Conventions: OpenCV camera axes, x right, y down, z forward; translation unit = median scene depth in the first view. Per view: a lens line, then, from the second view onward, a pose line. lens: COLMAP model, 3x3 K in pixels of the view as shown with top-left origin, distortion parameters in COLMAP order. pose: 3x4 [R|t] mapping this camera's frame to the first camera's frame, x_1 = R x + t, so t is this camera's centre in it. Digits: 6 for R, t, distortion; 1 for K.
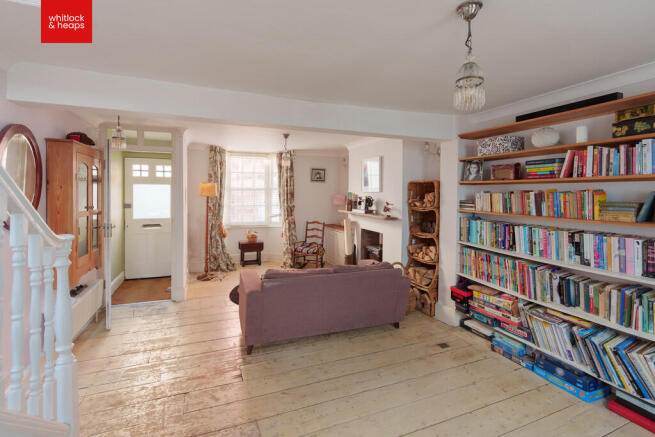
lens RADIAL K [[295.0, 0, 323.3], [0, 295.0, 200.3], [0, 0, 1]] dist [-0.019913, 0.000060]
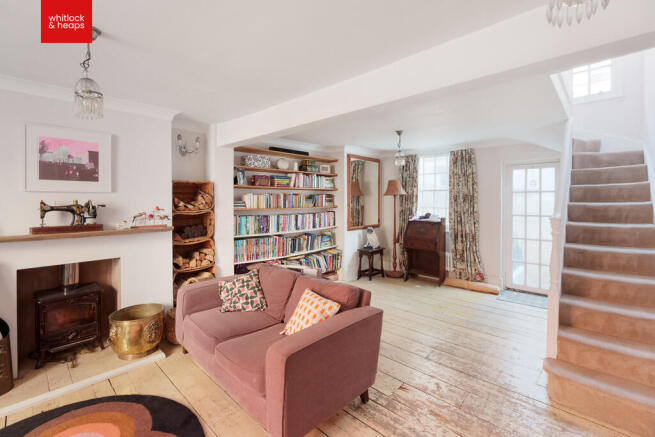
lens RADIAL K [[295.0, 0, 323.3], [0, 295.0, 200.3], [0, 0, 1]] dist [-0.019913, 0.000060]
pose [[-0.420017, -0.011688, 0.907441, -0.907827], [0.019200, 0.999579, 0.021762, -0.025152], [-0.907313, 0.026563, -0.419616, 1.421566]]
